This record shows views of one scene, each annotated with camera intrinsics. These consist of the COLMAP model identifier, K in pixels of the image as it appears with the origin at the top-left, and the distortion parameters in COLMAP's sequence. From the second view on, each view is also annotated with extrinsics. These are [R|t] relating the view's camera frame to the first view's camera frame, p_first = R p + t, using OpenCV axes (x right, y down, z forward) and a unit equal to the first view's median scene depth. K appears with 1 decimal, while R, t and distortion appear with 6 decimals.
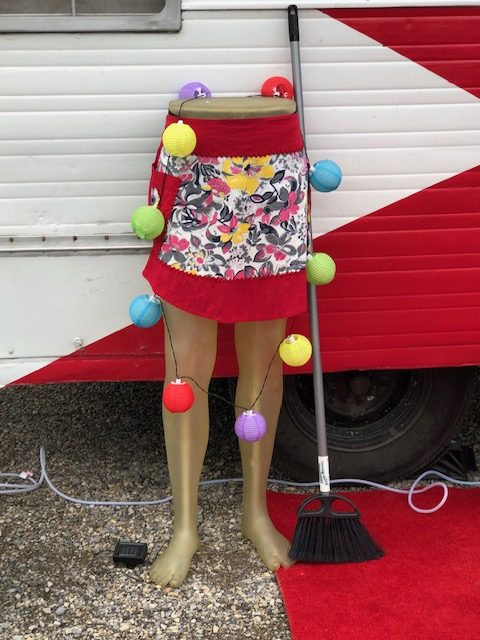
lens RADIAL K [[1212.6, 0, 239.0], [0, 1212.6, 320.8], [0, 0, 1]] dist [0.059757, 0.000000]
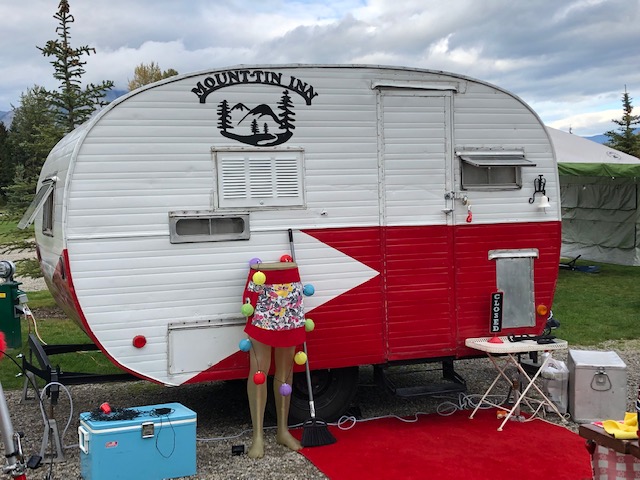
lens RADIAL K [[896.5, 0, 320.2], [0, 896.5, 239.3], [0, 0, 1]] dist [0.045483, 0.000000]
pose [[0.962405, -0.032171, 0.269706, -0.427314], [0.091643, 0.973196, -0.210930, 0.187641], [-0.255690, 0.227717, 0.939557, -0.873277]]
